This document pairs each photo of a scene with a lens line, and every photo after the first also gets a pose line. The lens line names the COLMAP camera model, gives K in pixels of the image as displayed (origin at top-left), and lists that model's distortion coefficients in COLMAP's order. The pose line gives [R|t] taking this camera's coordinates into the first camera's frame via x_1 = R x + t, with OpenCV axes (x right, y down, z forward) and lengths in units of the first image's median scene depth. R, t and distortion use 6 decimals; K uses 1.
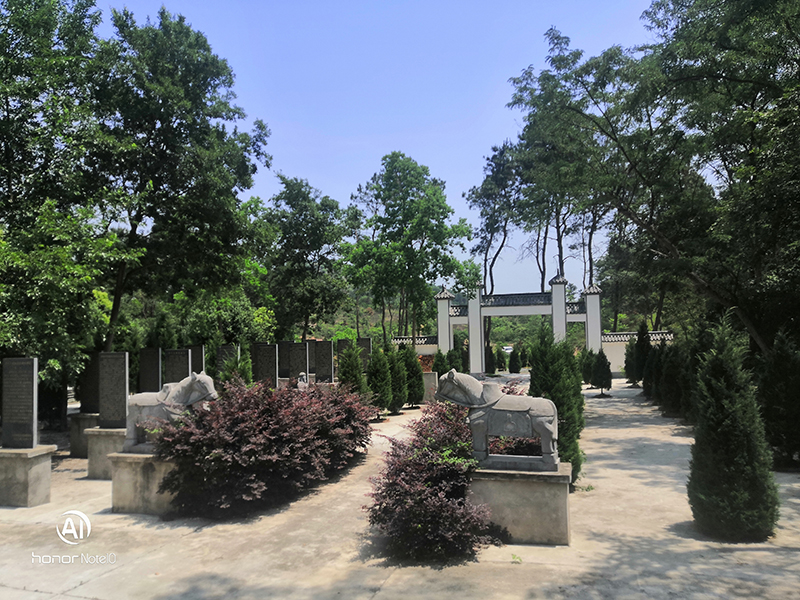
lens RADIAL K [[624.2, 0, 401.0], [0, 624.2, 303.0], [0, 0, 1]] dist [0.039828, 0.002232]
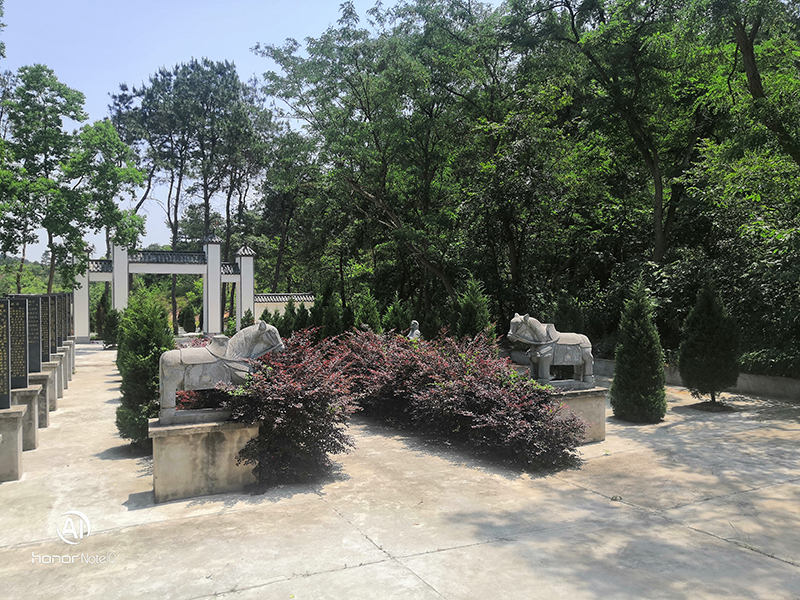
lens RADIAL K [[619.5, 0, 399.8], [0, 619.5, 311.5], [0, 0, 1]] dist [0.004173, 0.001484]
pose [[0.733915, -0.001703, 0.679239, -0.699694], [-0.046015, 0.997575, 0.052220, 0.042485], [-0.677681, -0.069580, 0.732057, 0.244212]]
